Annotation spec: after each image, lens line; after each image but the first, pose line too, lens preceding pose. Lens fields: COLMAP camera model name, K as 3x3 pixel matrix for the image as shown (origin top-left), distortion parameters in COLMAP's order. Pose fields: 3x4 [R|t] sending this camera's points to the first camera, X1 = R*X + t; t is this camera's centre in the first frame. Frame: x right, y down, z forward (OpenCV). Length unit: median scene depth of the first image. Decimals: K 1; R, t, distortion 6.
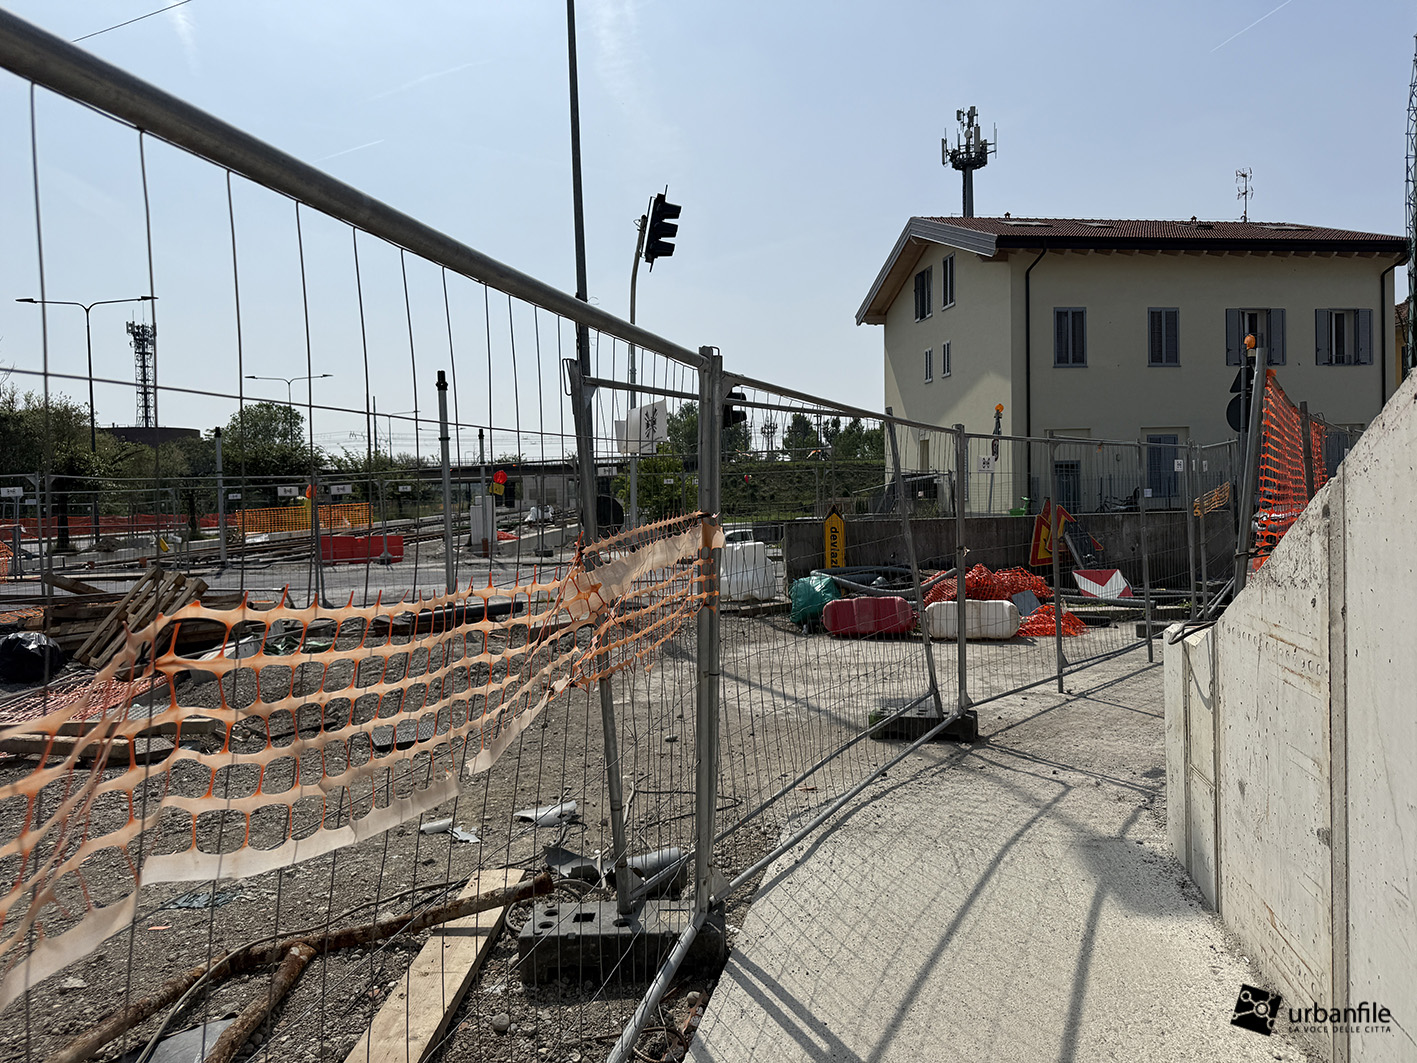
lens RADIAL K [[1013.3, 0, 708.5], [0, 1013.3, 531.5], [0, 0, 1]] dist [0.005136, -0.004325]
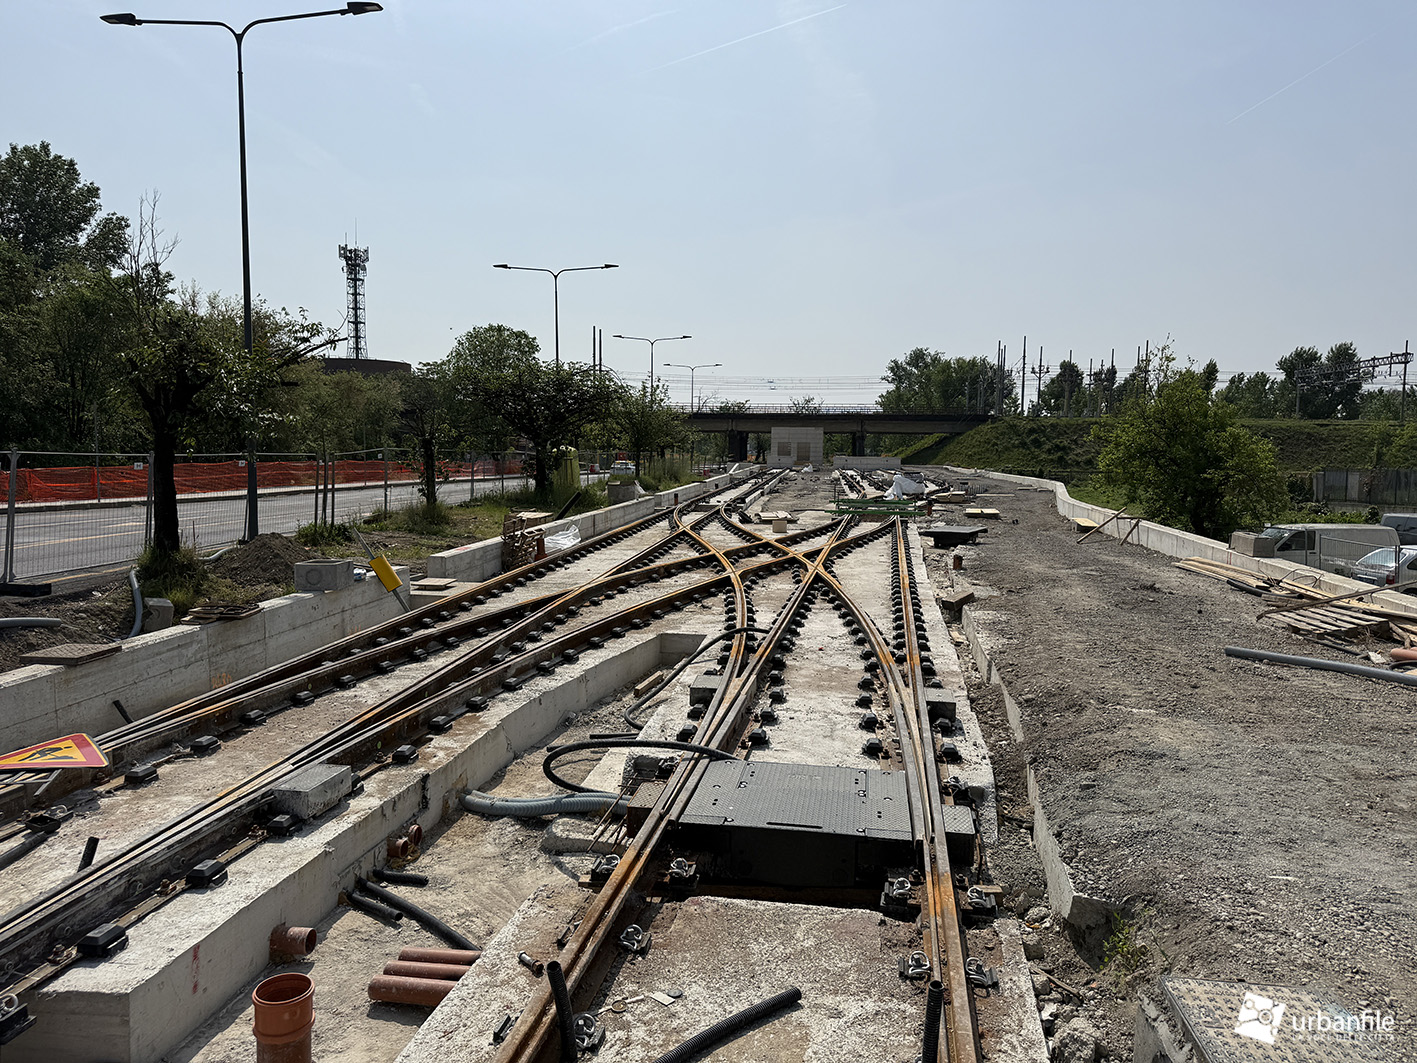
lens RADIAL K [[996.0, 0, 708.5], [0, 996.0, 531.5], [0, 0, 1]] dist [0.114819, -0.144635]
pose [[0.984849, 0.051459, -0.165602, -0.225472], [-0.043491, 0.997731, 0.051389, -0.018830], [0.167871, -0.043409, 0.984853, 0.405710]]
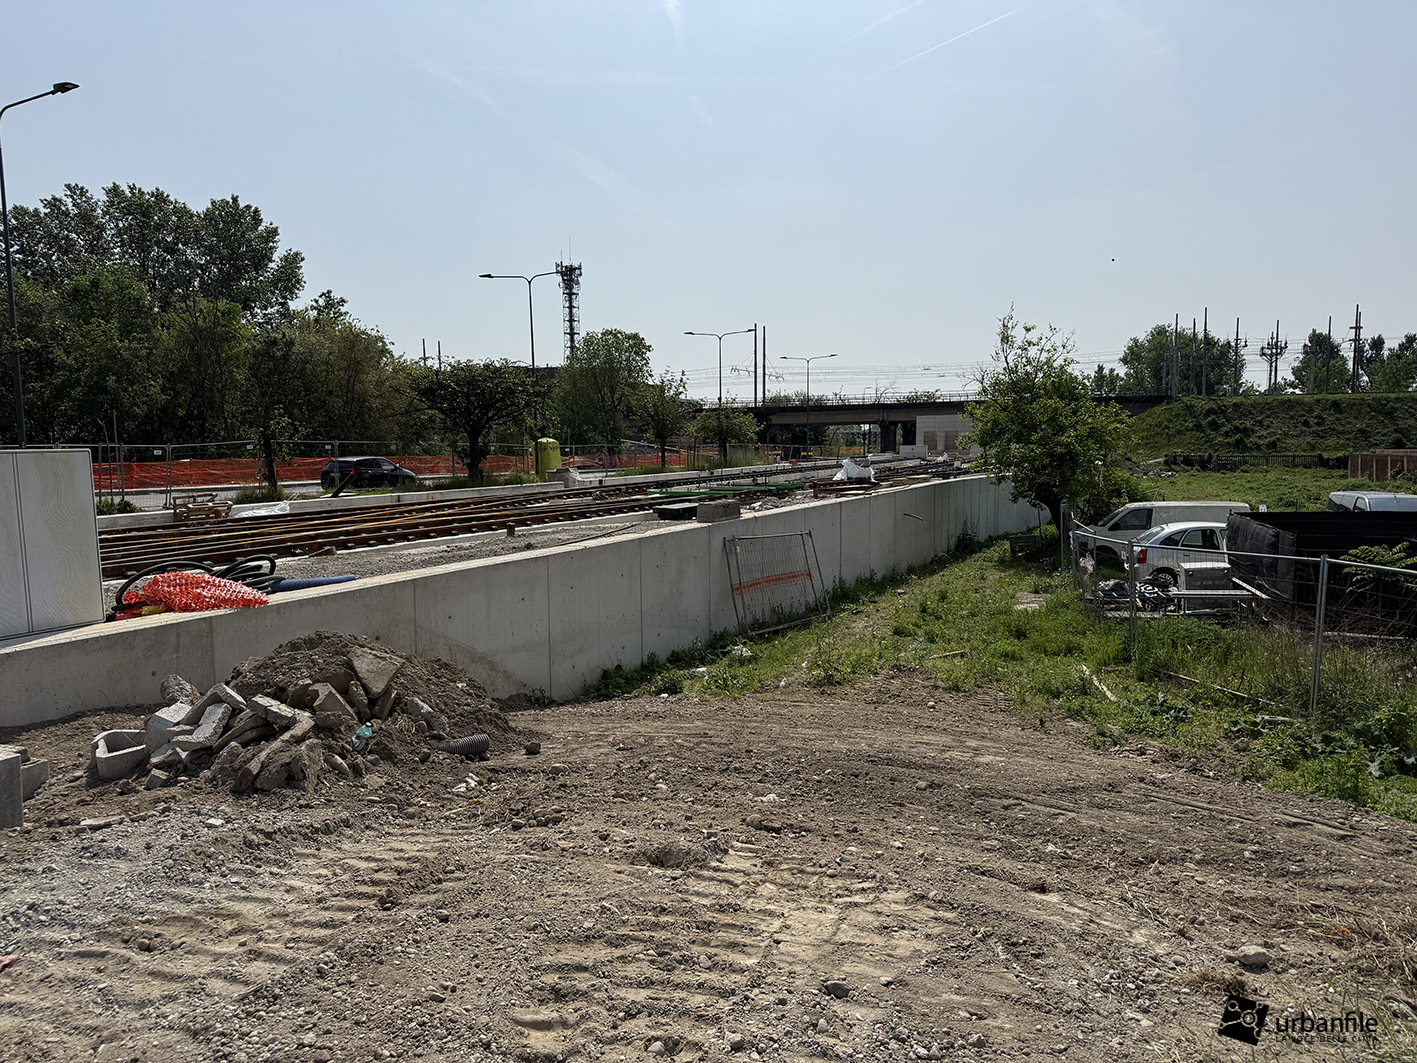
lens RADIAL K [[996.0, 0, 708.5], [0, 996.0, 531.5], [0, 0, 1]] dist [0.114819, -0.144635]
pose [[0.904482, 0.053320, -0.423166, 0.025316], [-0.028938, 0.997540, 0.063840, -0.019253], [0.425529, -0.045497, 0.903800, 0.449139]]
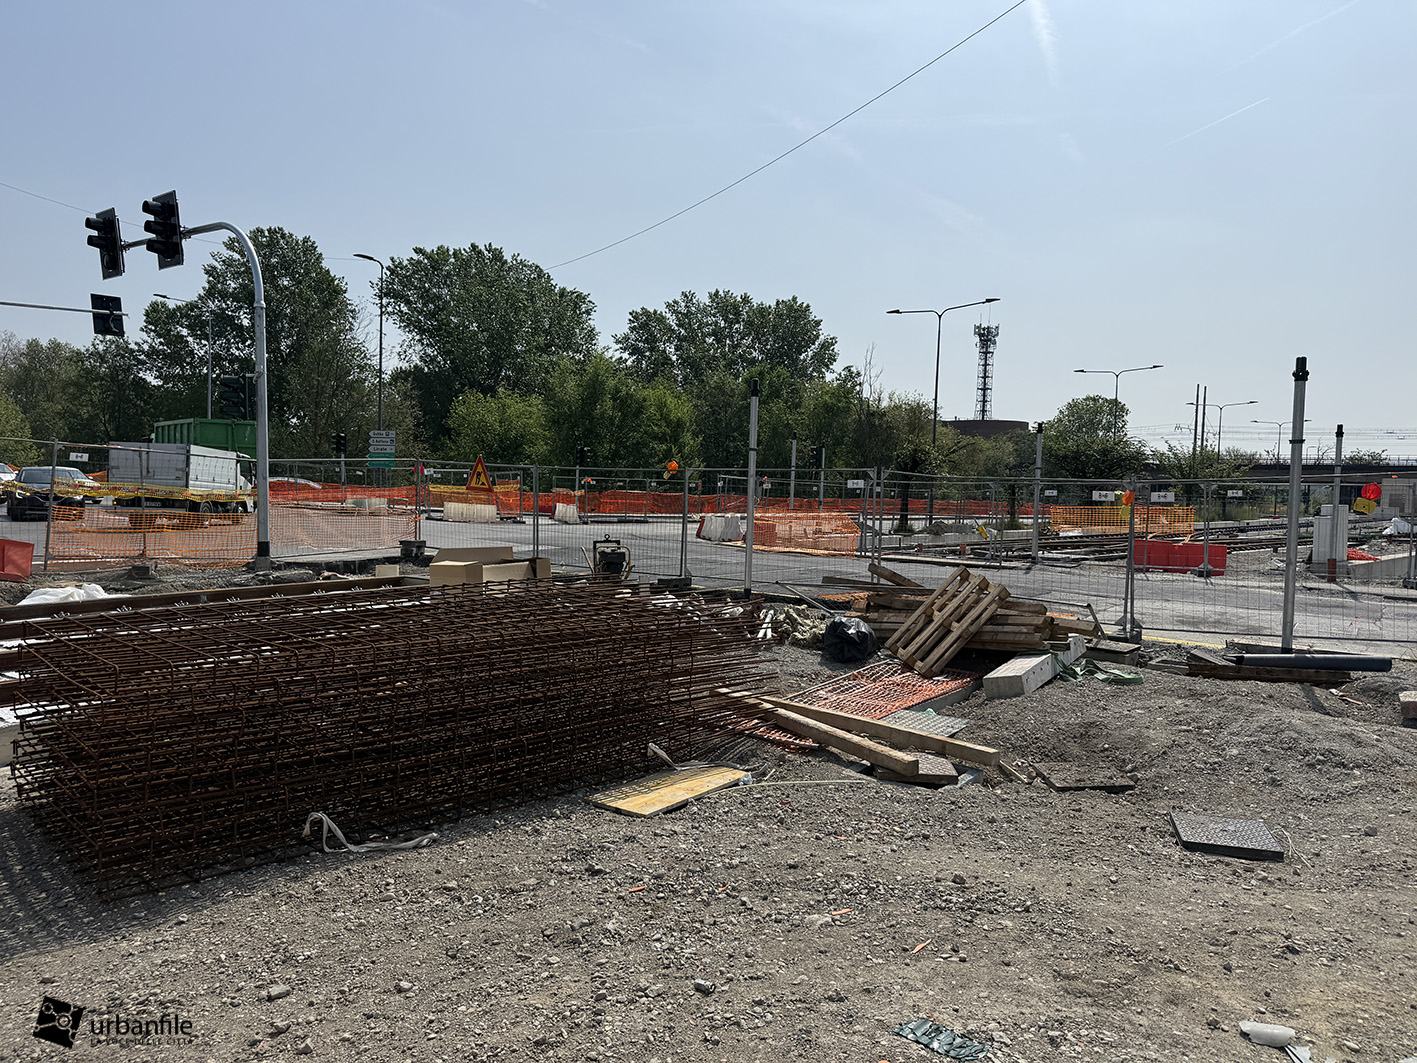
lens RADIAL K [[1002.2, 0, 708.5], [0, 1002.2, 531.5], [0, 0, 1]] dist [0.083712, -0.190515]
pose [[0.718715, 0.079043, -0.690797, -0.011763], [-0.073718, 0.996580, 0.037334, -0.004592], [0.691386, 0.024092, 0.722084, 0.029411]]
